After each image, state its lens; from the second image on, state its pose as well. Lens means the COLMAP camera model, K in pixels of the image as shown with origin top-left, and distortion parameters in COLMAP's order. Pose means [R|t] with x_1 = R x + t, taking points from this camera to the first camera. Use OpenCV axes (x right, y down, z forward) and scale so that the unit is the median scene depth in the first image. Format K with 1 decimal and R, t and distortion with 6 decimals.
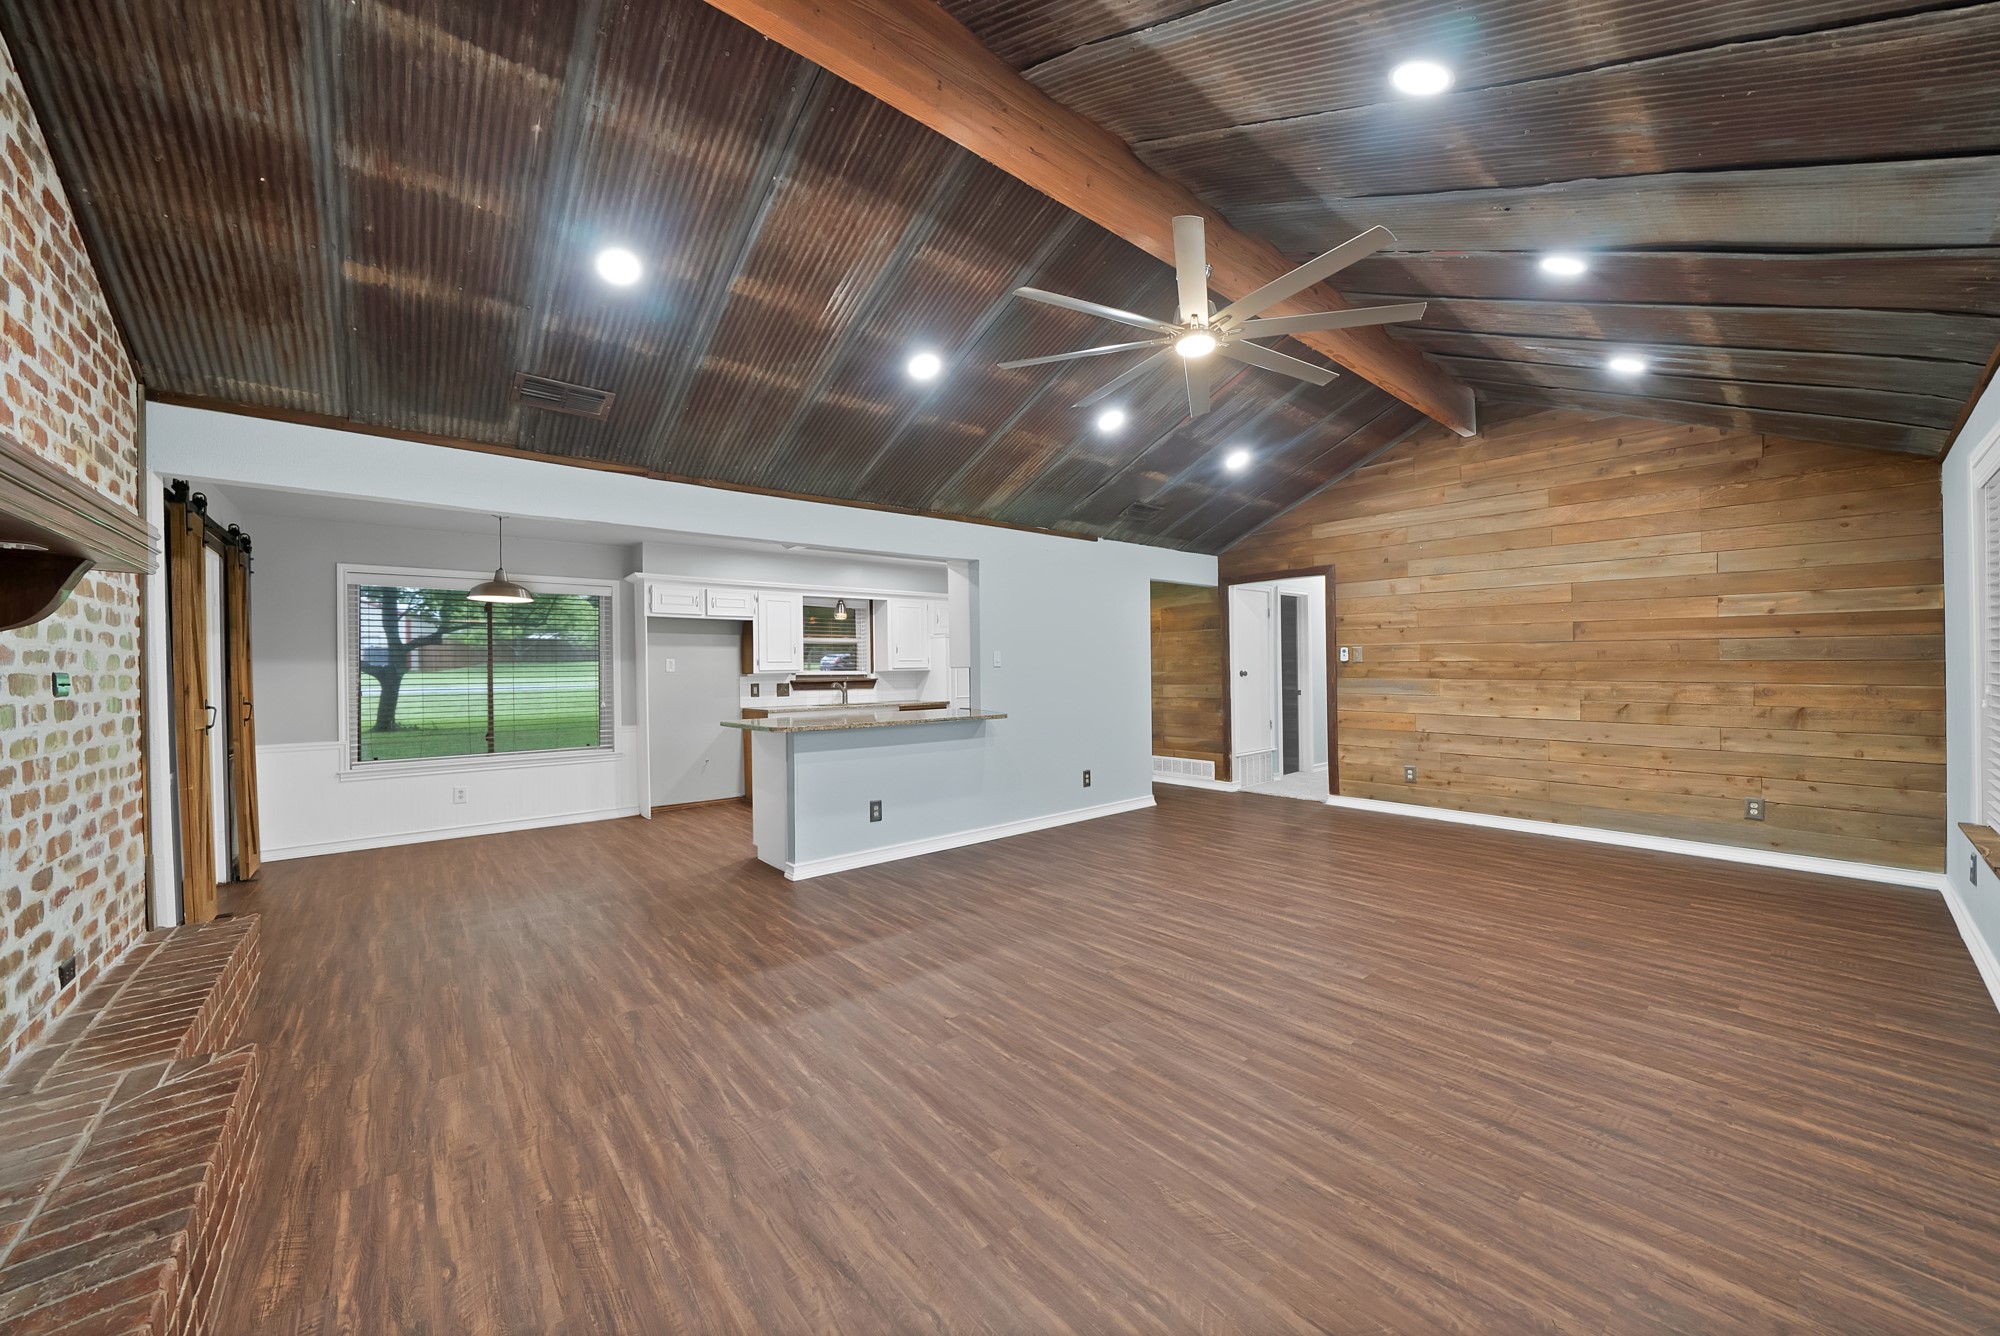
lens RADIAL K [[727.9, 0, 990.0], [0, 727.9, 673.4], [0, 0, 1]] dist [-0.016821, 0.000590]
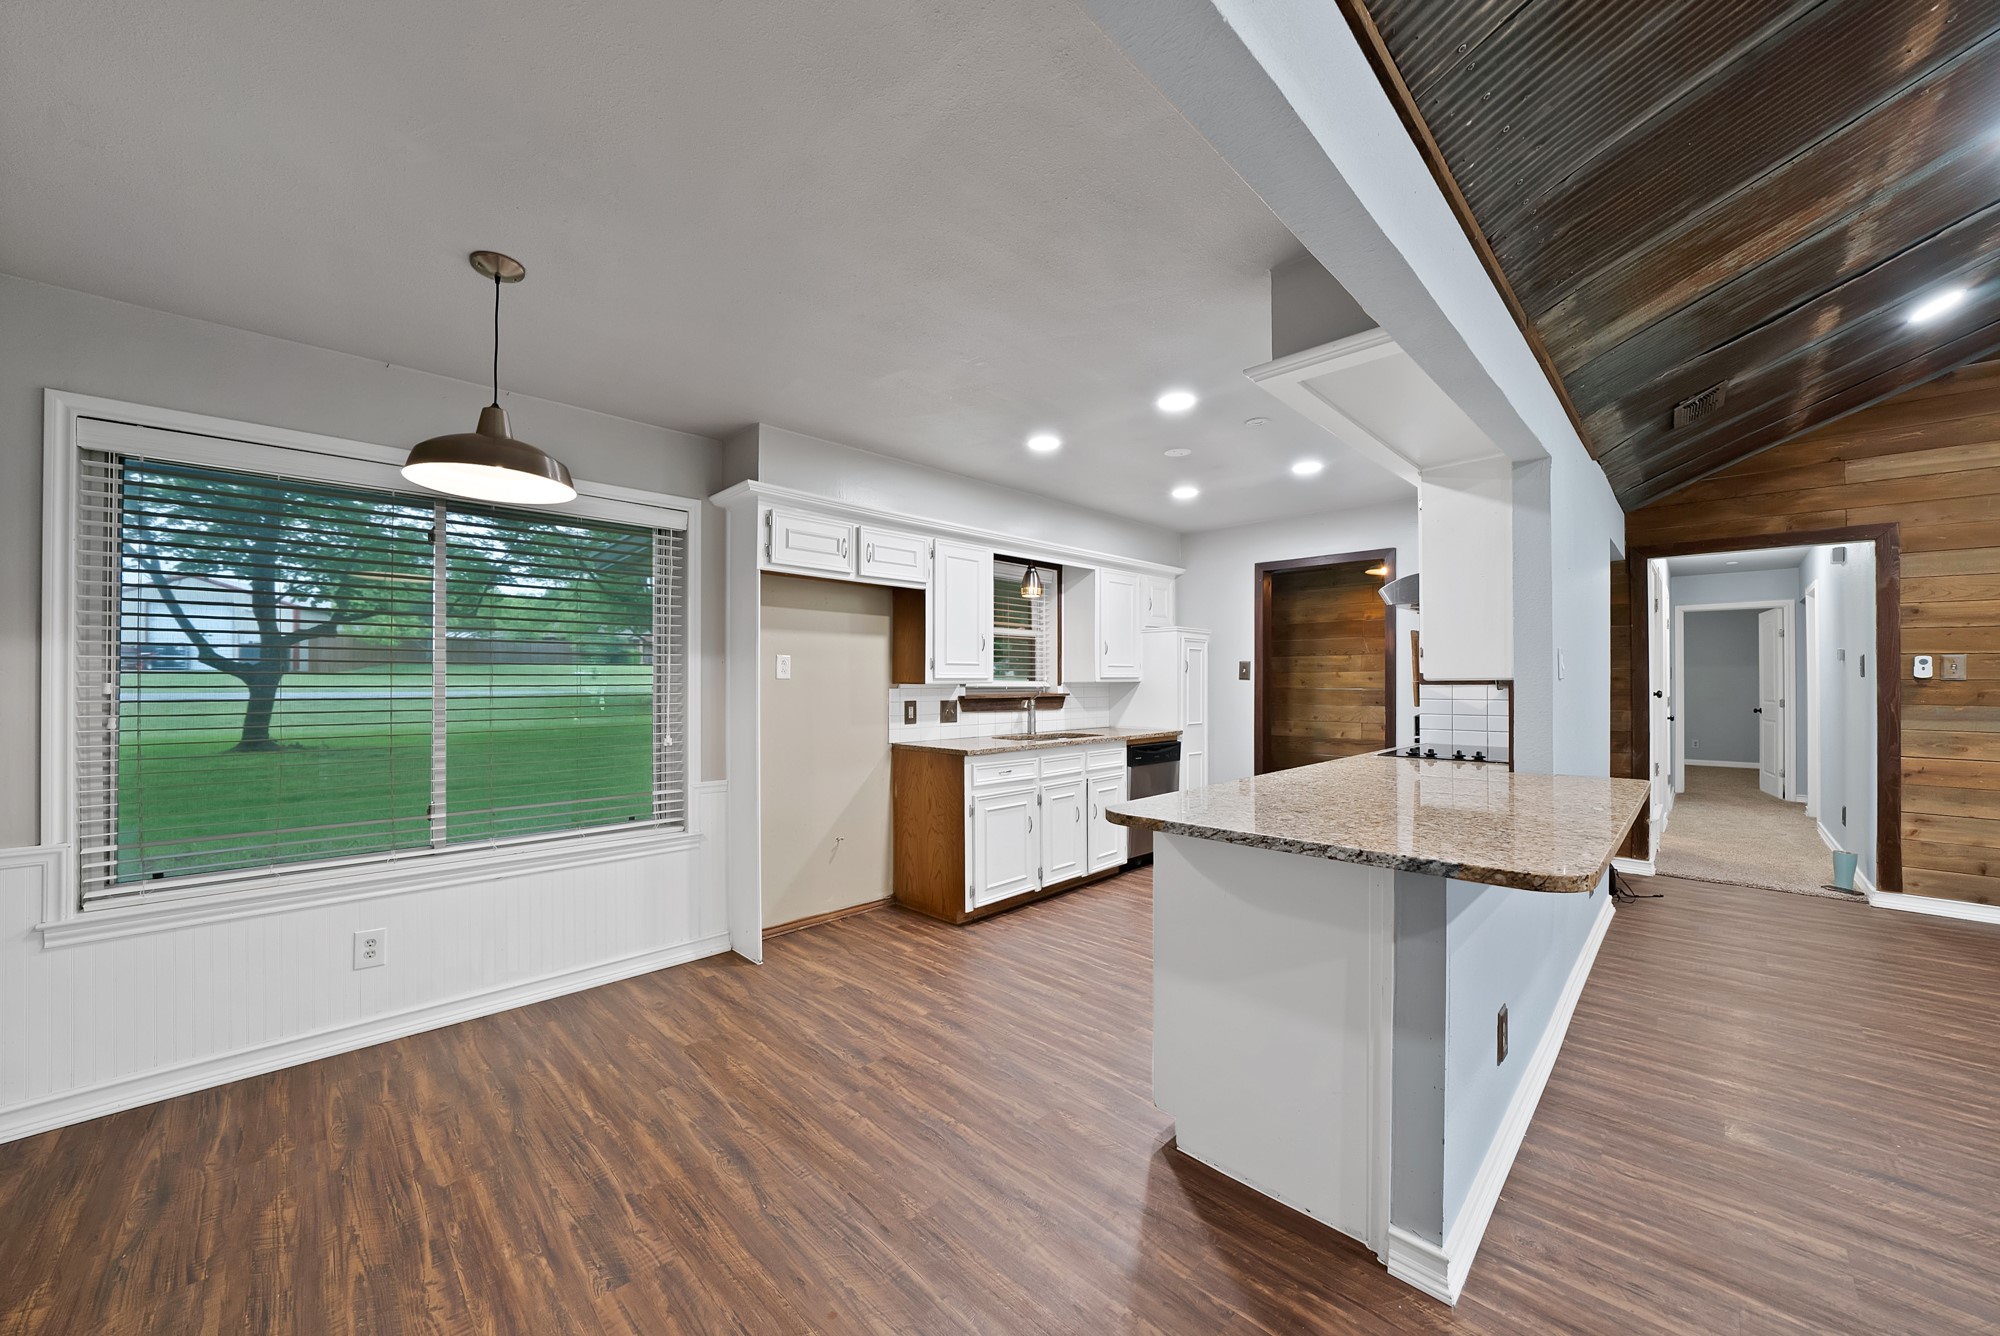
lens RADIAL K [[727.9, 0, 996.2], [0, 727.9, 679.7], [0, 0, 1]] dist [-0.016821, 0.000590]
pose [[0.995584, 0.015019, 0.092665, -0.428121], [-0.014512, 0.999876, -0.006141, -0.000294], [-0.092746, 0.004769, 0.995678, 0.572024]]
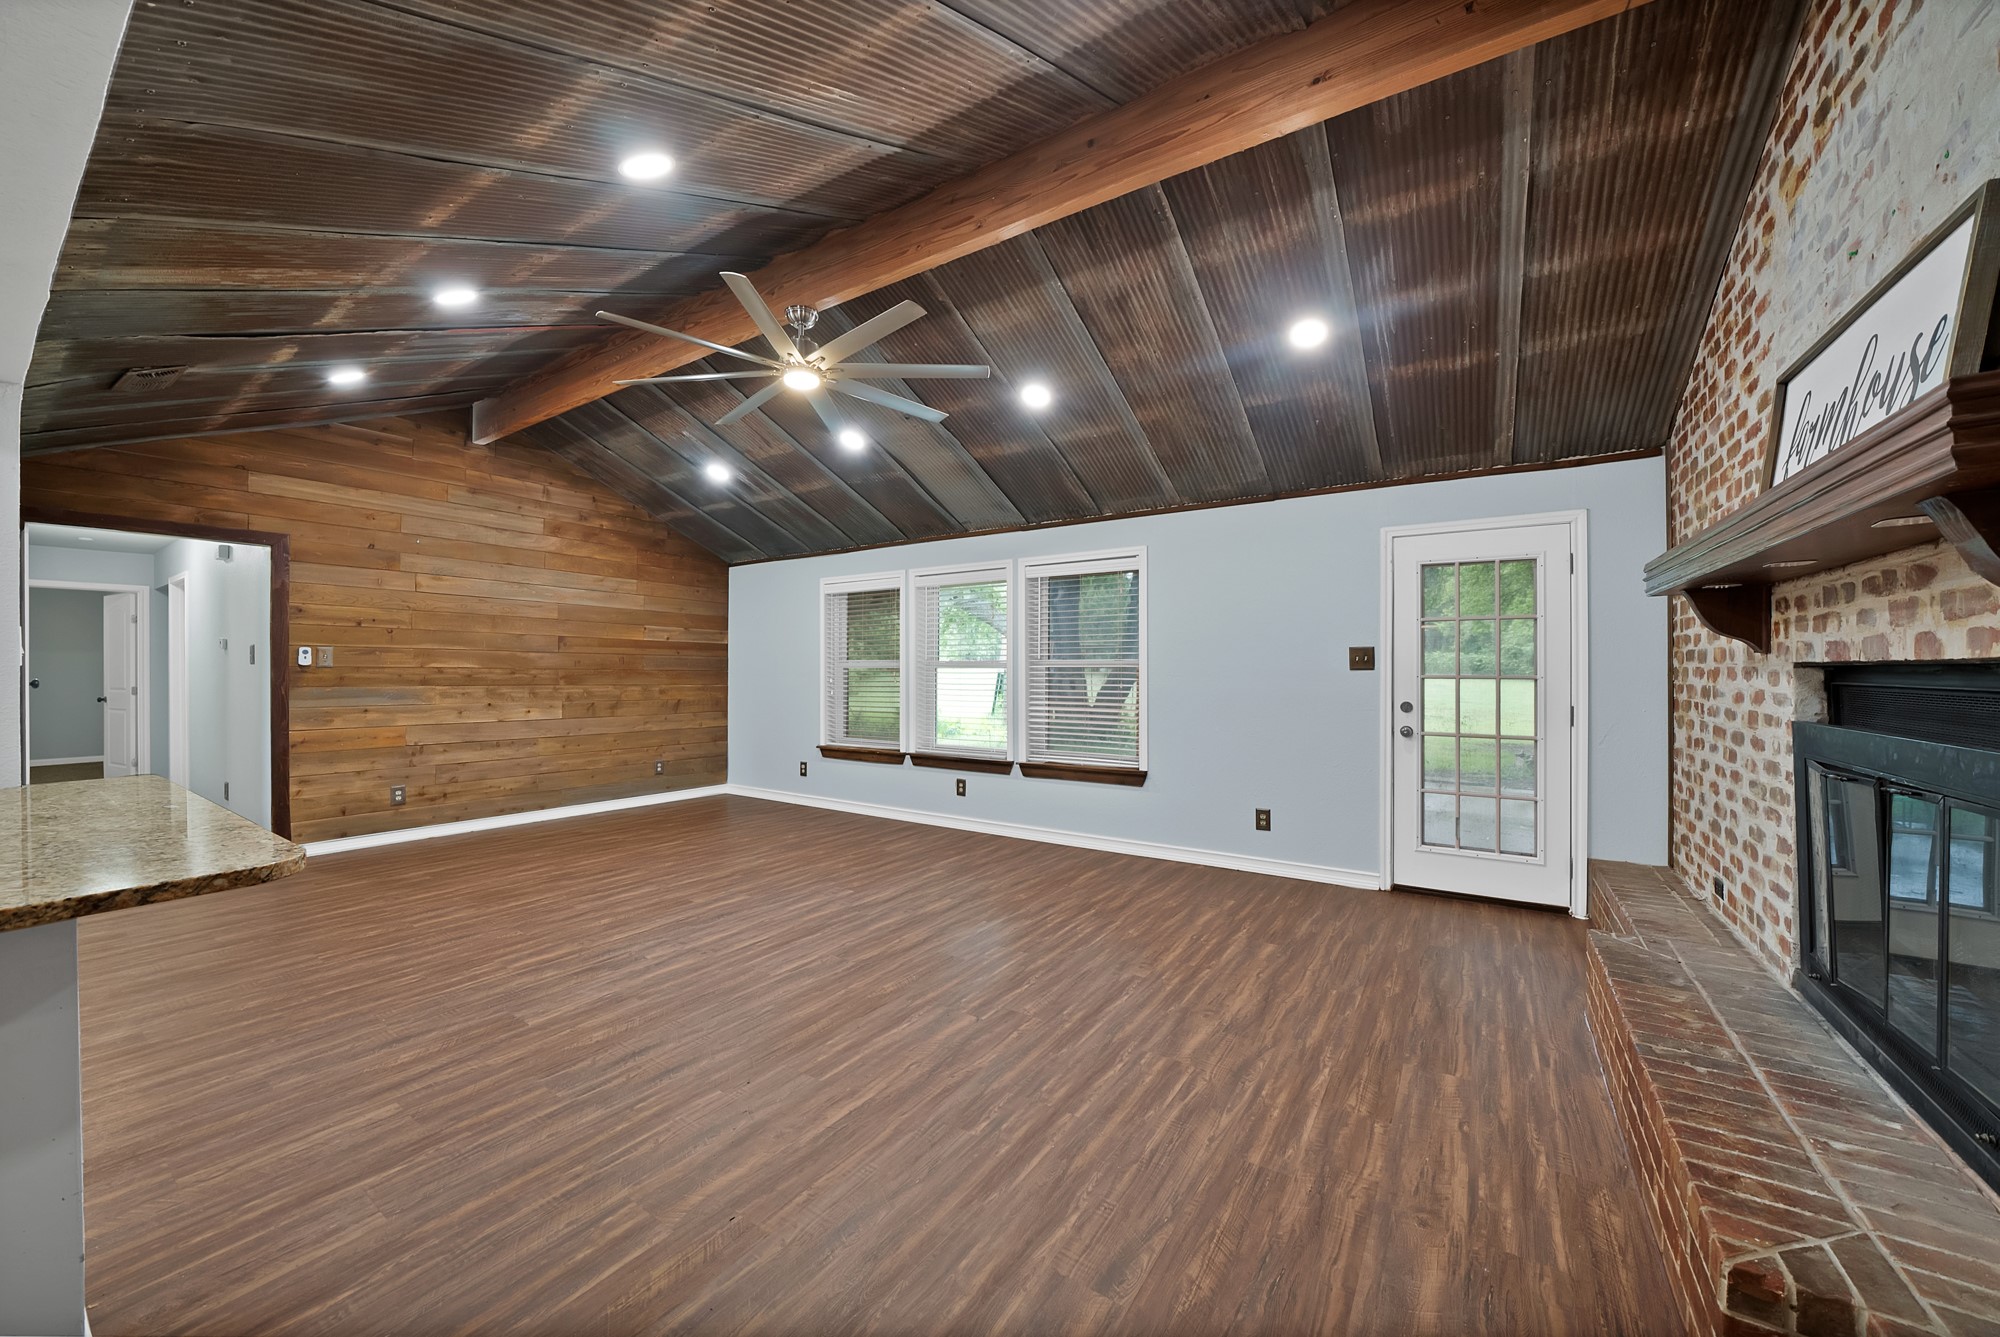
lens RADIAL K [[727.9, 0, 982.4], [0, 727.9, 665.2], [0, 0, 1]] dist [-0.016821, 0.000590]
pose [[-0.275287, 0.016843, 0.961215, -0.517470], [0.009359, 0.999846, -0.014840, 0.000950], [-0.961317, 0.004911, -0.275402, 0.636437]]
